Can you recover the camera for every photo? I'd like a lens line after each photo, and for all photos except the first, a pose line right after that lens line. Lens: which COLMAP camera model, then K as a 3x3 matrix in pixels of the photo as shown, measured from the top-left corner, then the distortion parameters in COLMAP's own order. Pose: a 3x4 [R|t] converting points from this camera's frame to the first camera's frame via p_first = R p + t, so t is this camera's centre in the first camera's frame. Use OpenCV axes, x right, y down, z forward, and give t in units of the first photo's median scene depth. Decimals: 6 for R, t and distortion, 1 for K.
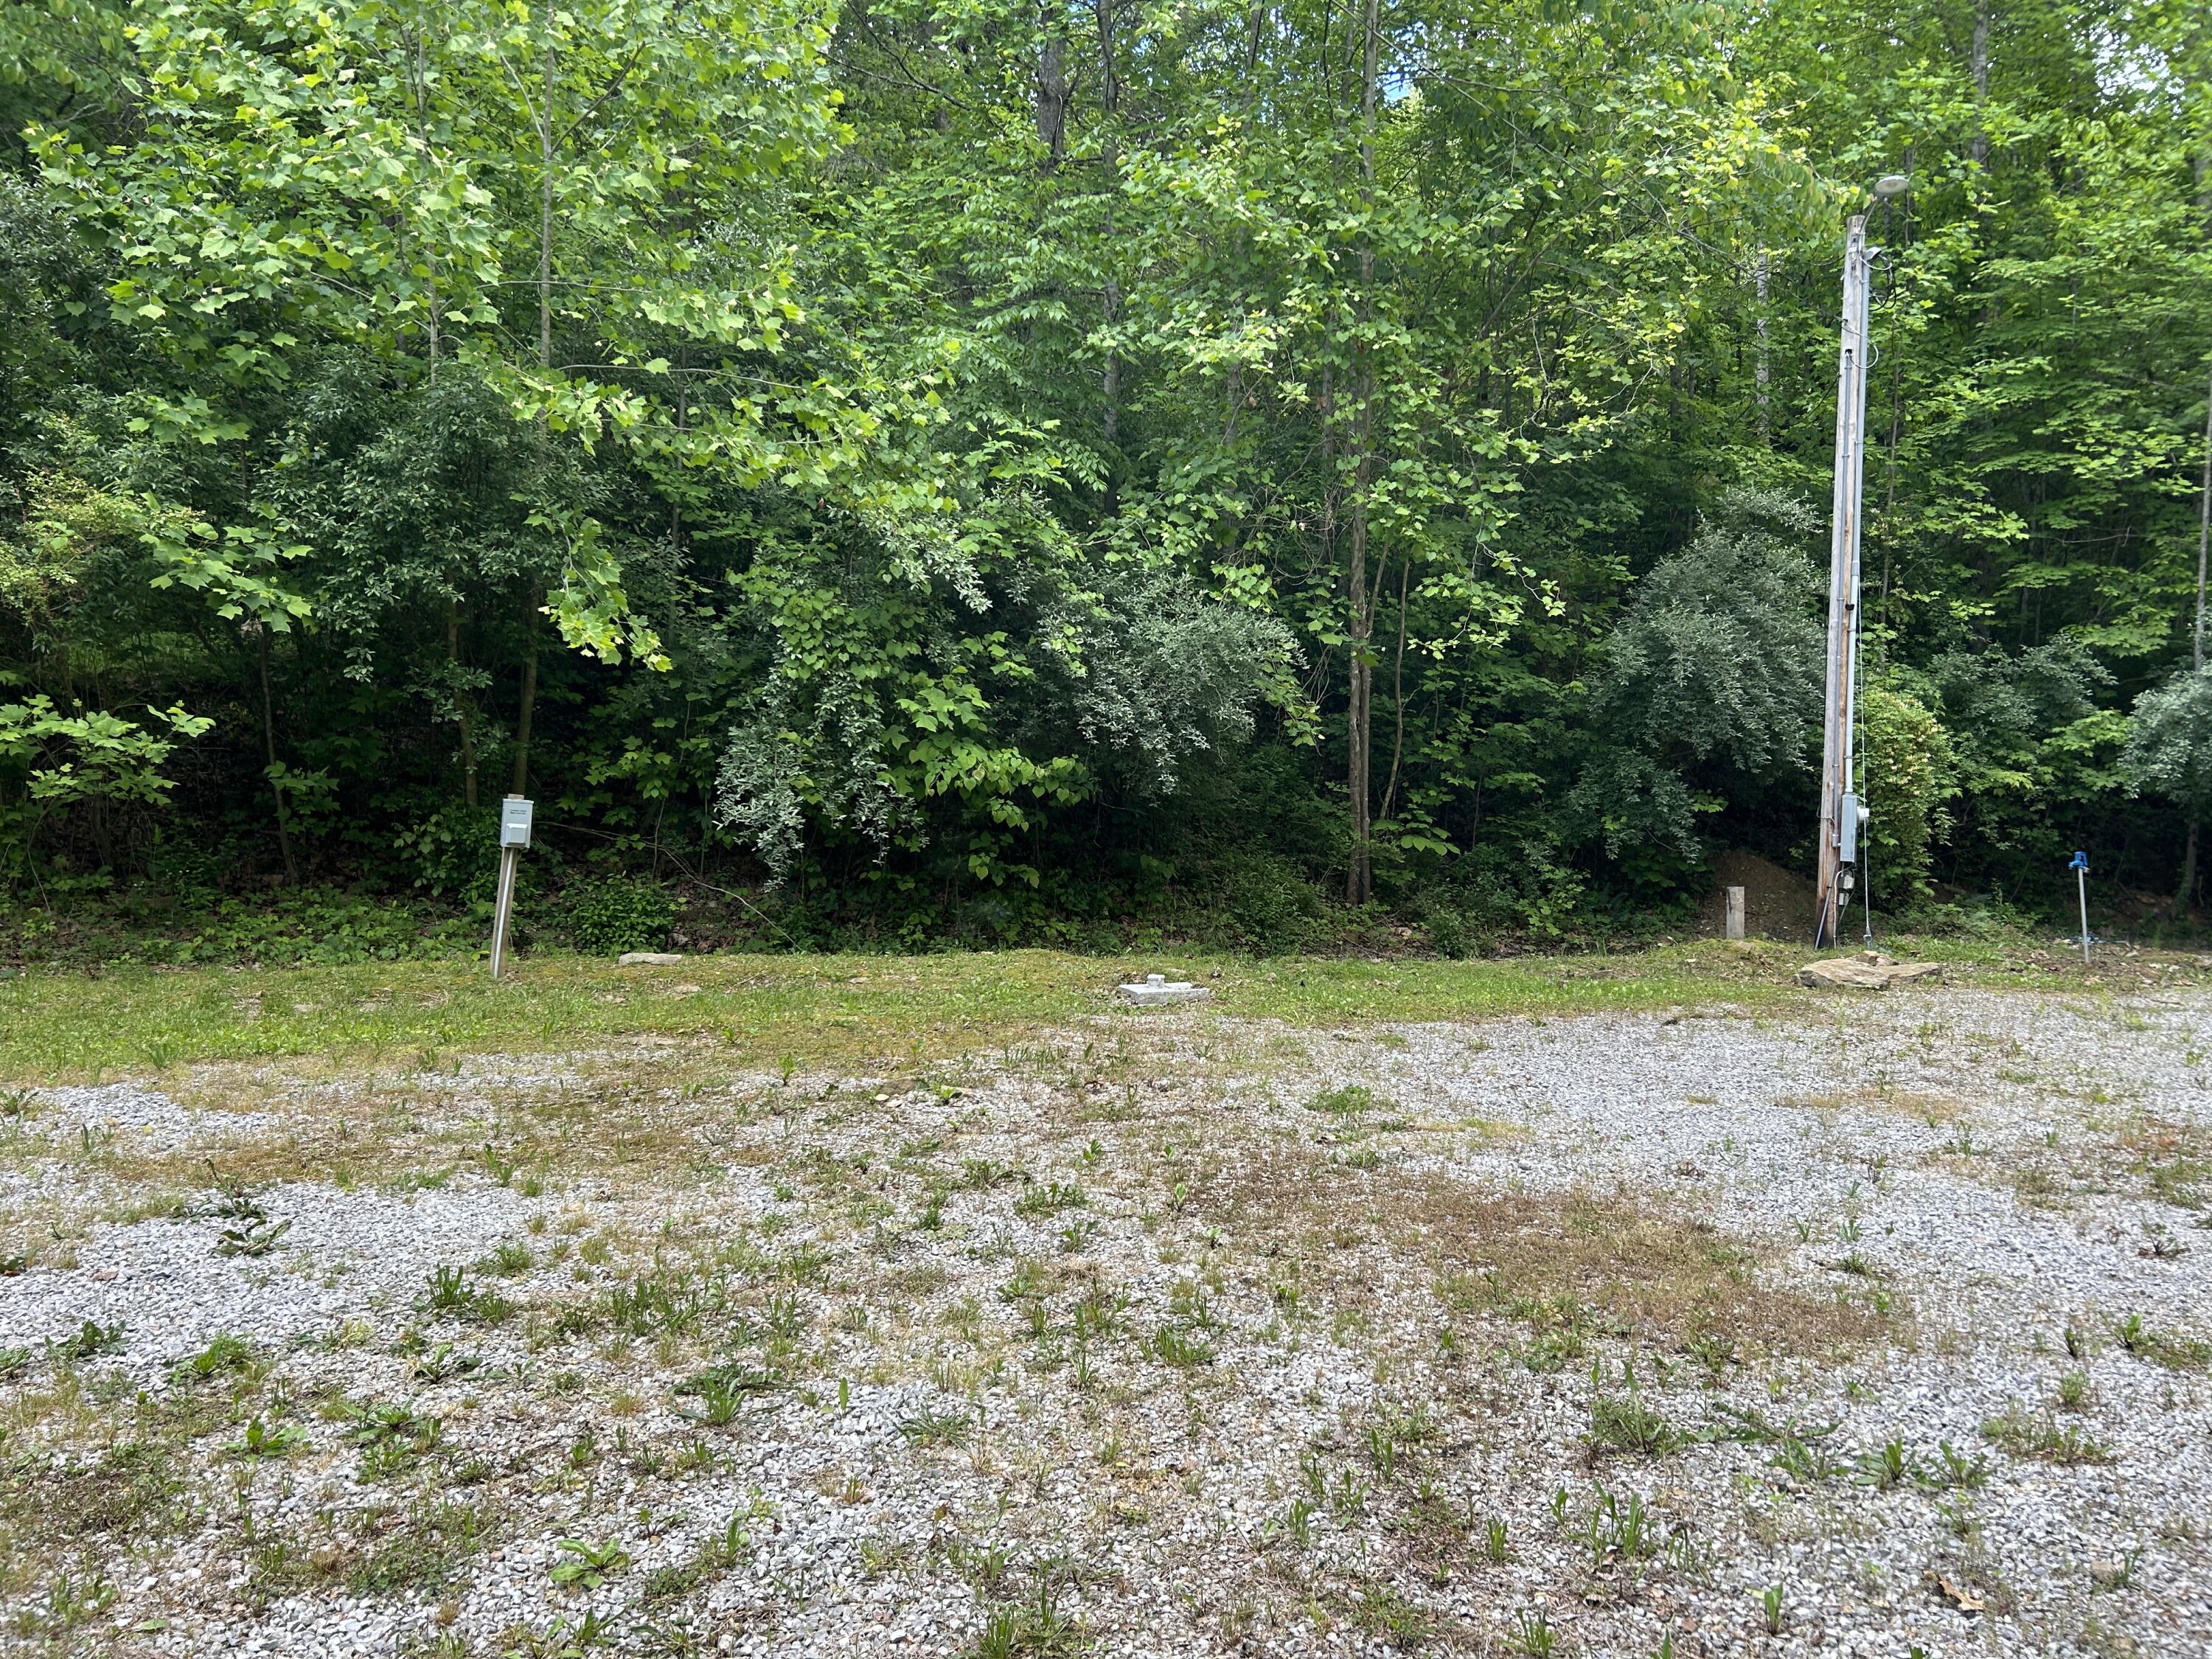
lens RADIAL K [[1671.8, 0, 1116.6], [0, 1671.8, 816.6], [0, 0, 1]] dist [0.055021, -0.042015]
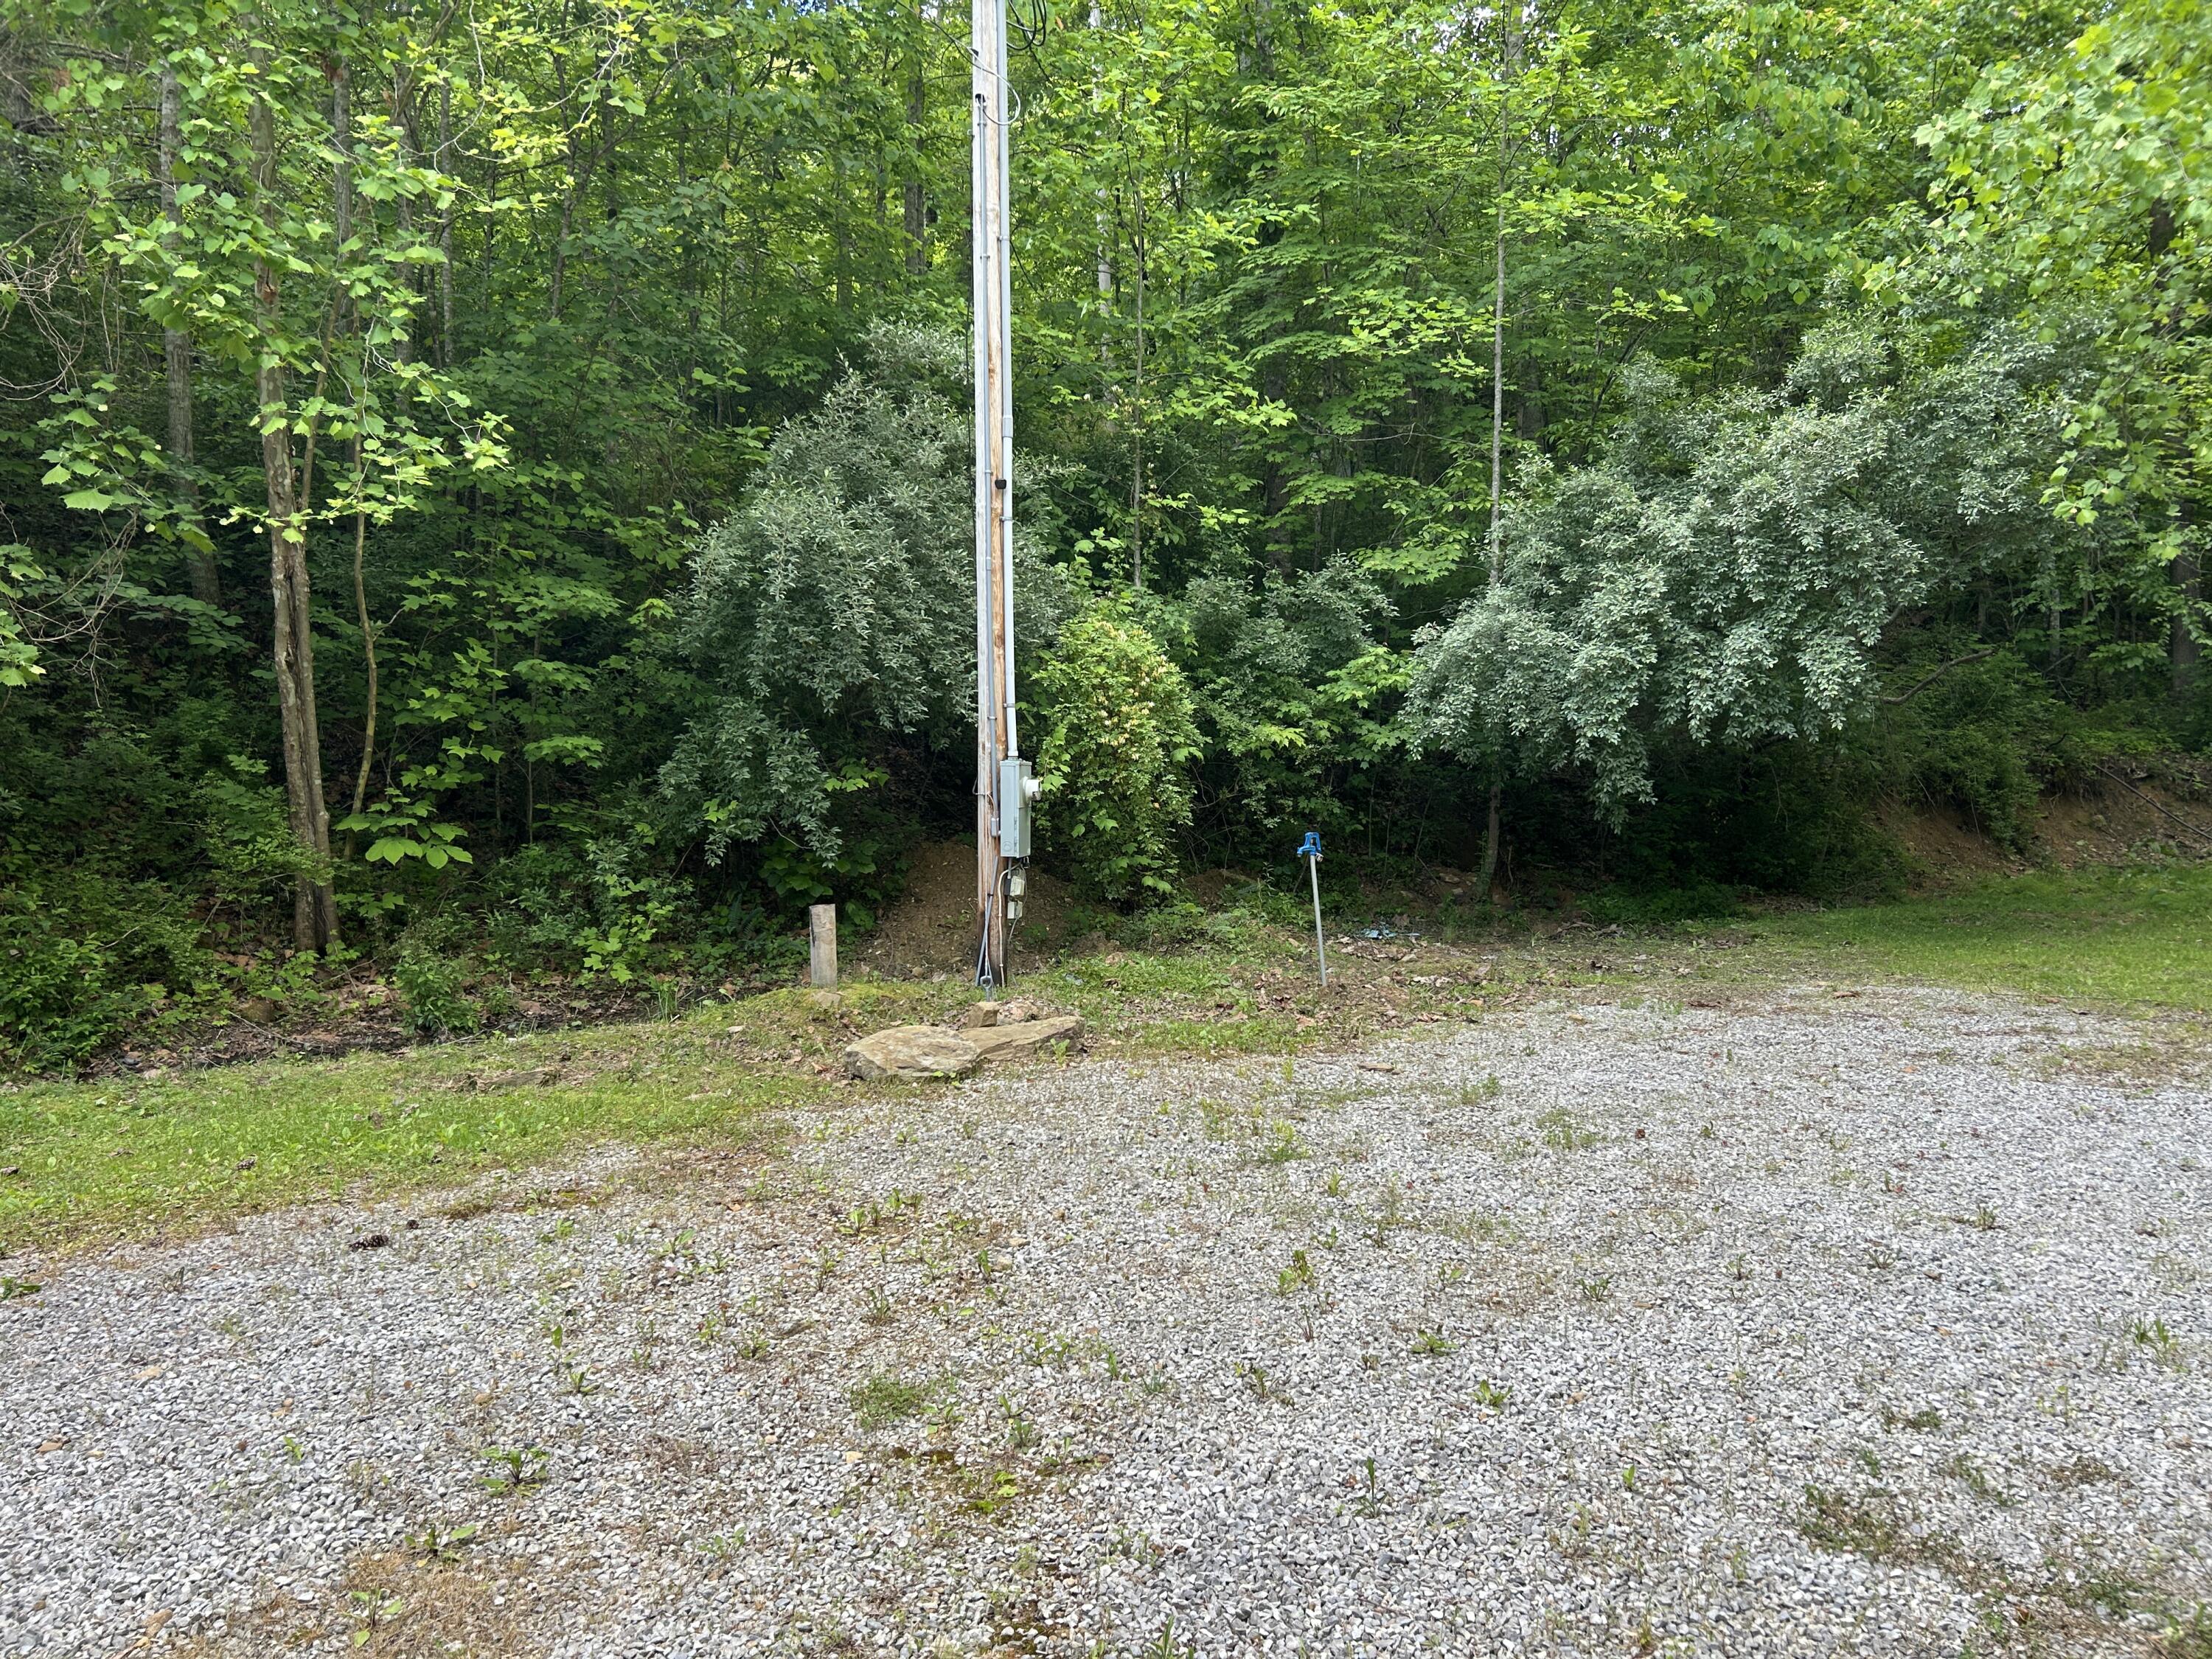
lens RADIAL K [[1671.8, 0, 1090.1], [0, 1671.8, 831.3], [0, 0, 1]] dist [0.055021, -0.042015]
pose [[0.960269, -0.032119, 0.277223, 0.249177], [0.026350, 0.999352, 0.024510, 0.000129], [-0.277831, -0.016232, 0.960493, 0.304814]]
